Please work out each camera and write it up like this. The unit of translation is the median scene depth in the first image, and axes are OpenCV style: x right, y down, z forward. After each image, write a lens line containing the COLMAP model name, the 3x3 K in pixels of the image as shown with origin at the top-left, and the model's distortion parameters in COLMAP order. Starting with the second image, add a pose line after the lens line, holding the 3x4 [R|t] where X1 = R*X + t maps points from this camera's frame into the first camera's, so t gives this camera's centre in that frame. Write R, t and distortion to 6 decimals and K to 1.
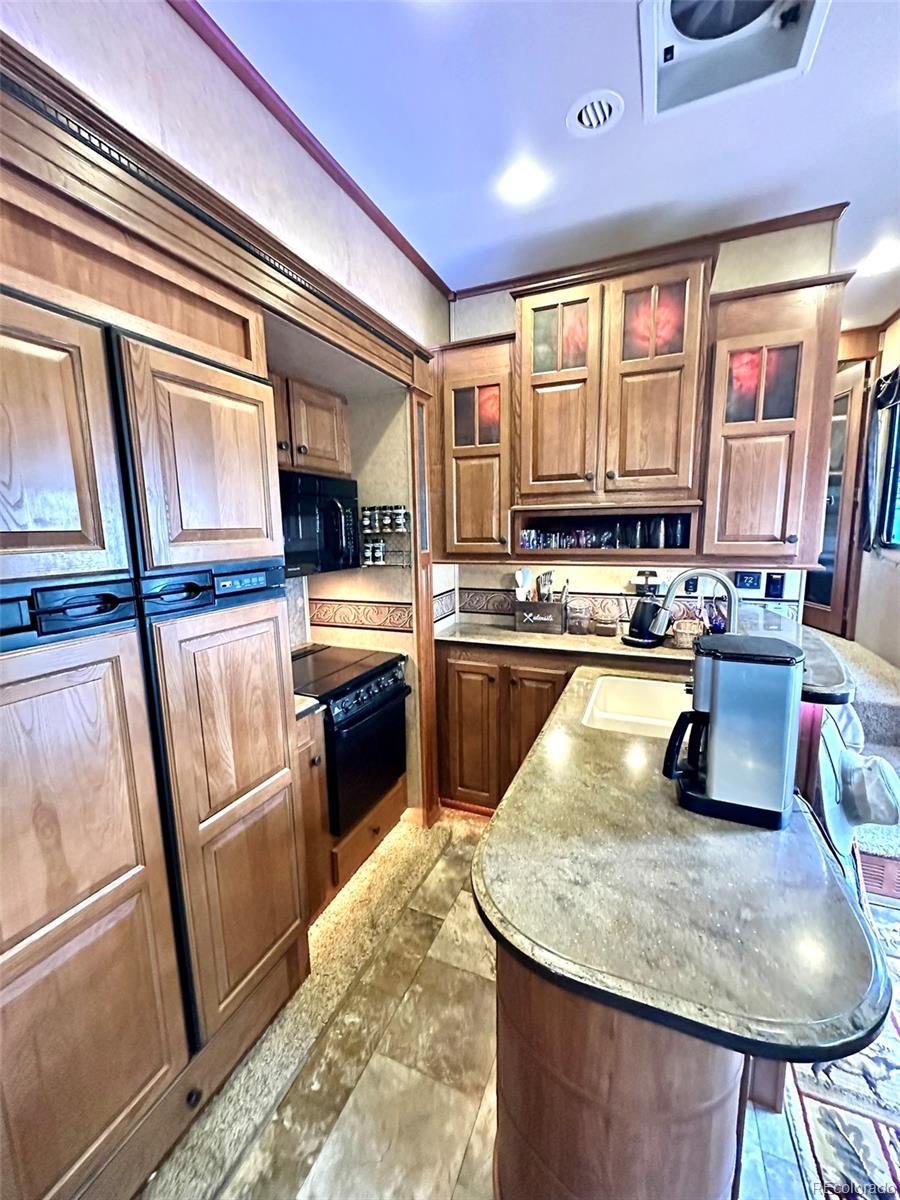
lens RADIAL K [[477.5, 0, 449.0], [0, 477.5, 598.2], [0, 0, 1]] dist [-0.003090, 0.000454]
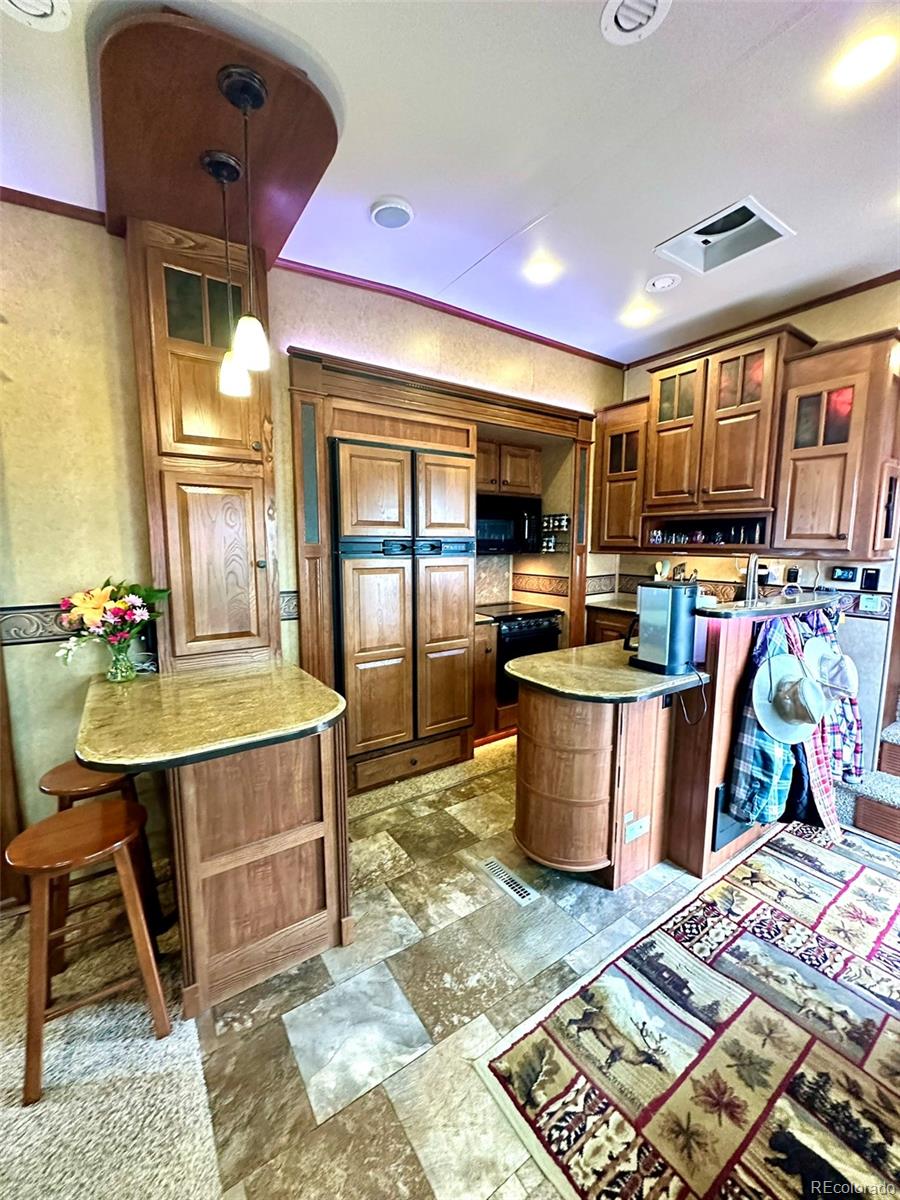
lens RADIAL K [[477.5, 0, 451.2], [0, 477.5, 598.5], [0, 0, 1]] dist [-0.003090, 0.000454]
pose [[0.844470, 0.084439, -0.528906, 0.447218], [-0.097523, 0.995228, 0.003179, 0.117460], [0.526650, 0.048896, 0.848675, -0.529945]]
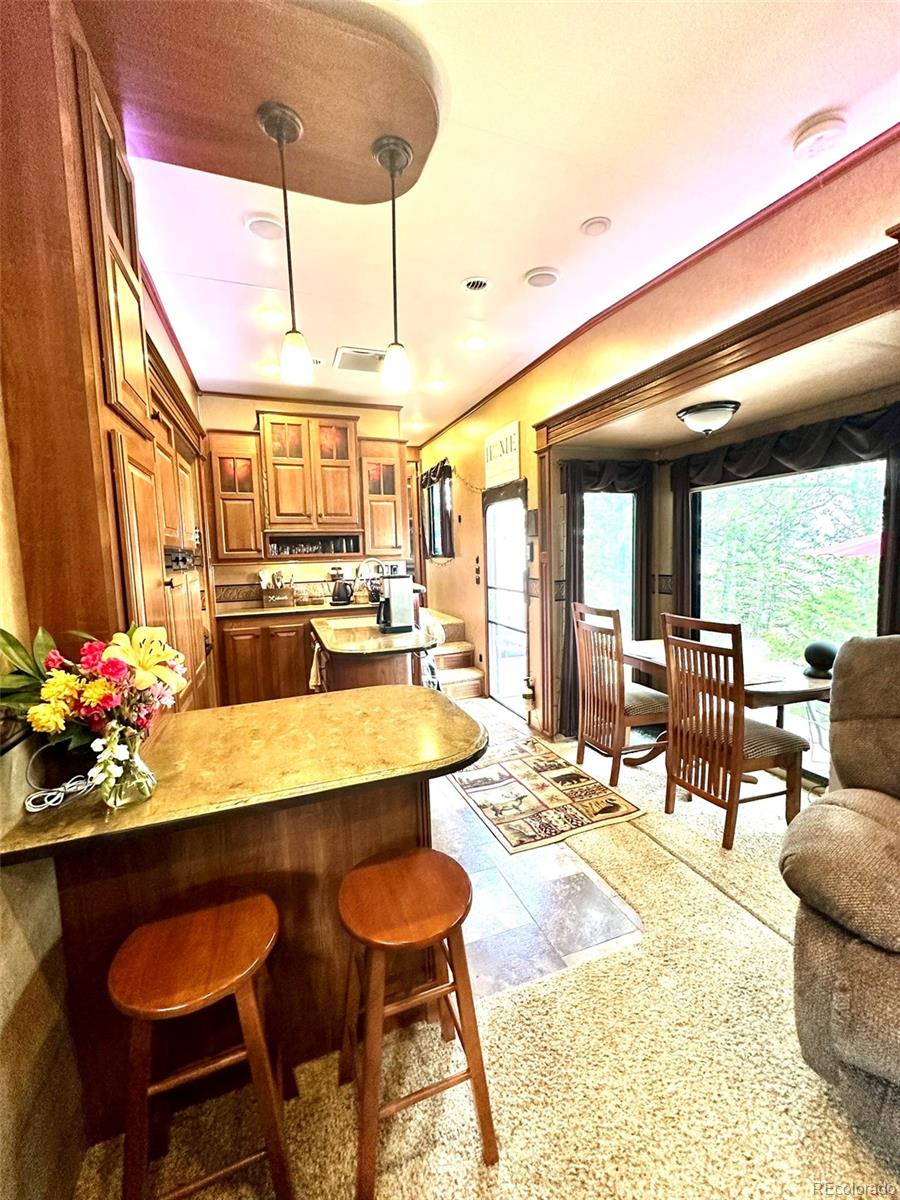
lens RADIAL K [[477.5, 0, 448.9], [0, 477.5, 594.6], [0, 0, 1]] dist [-0.003090, 0.000454]
pose [[0.727358, -0.062445, 0.683411, -0.588929], [0.115642, 0.992764, -0.032366, 0.174589], [-0.676445, 0.102573, 0.729316, -0.689825]]
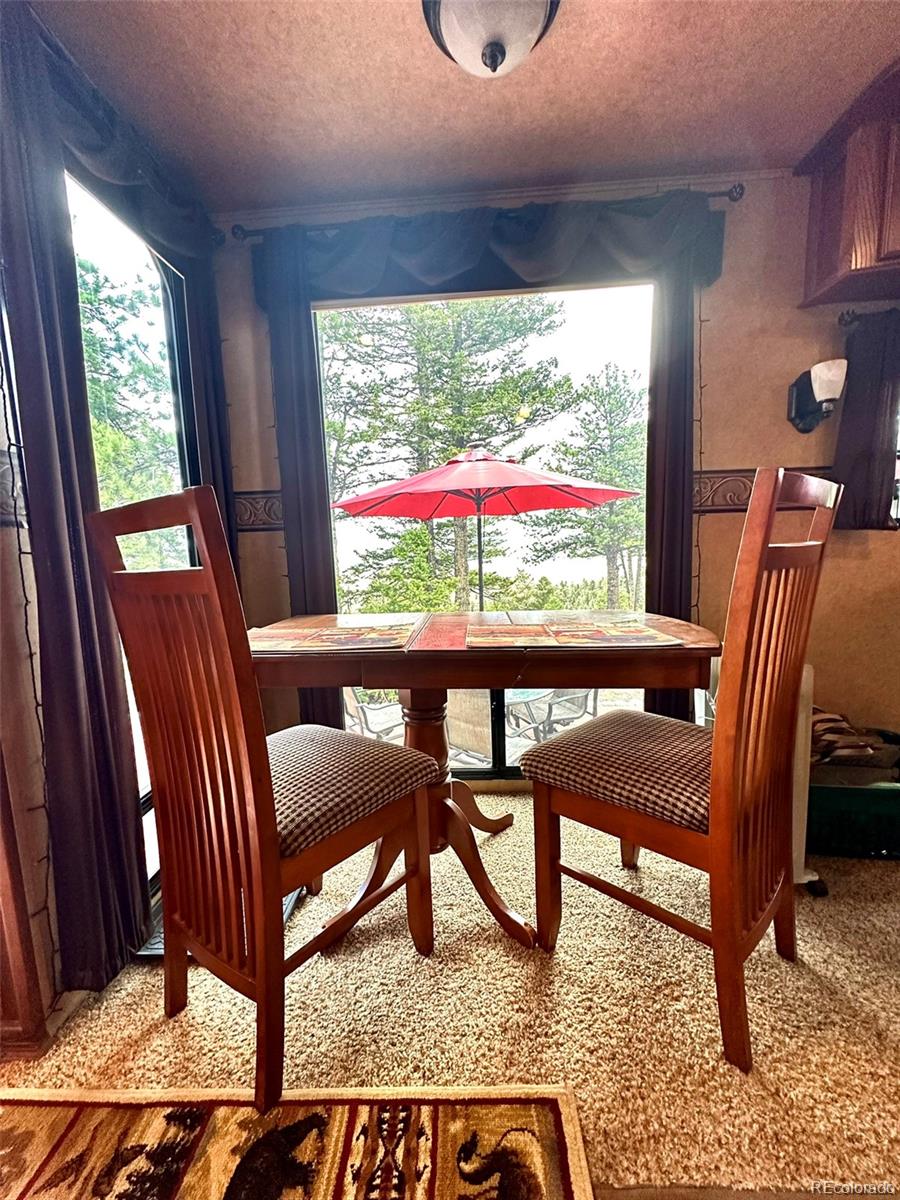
lens RADIAL K [[477.5, 0, 449.6], [0, 477.5, 600.4], [0, 0, 1]] dist [-0.003090, 0.000454]
pose [[-0.349877, -0.075619, 0.933739, 0.236500], [0.181221, 0.972446, 0.146658, 0.257092], [-0.919100, 0.220526, -0.326533, 0.022962]]
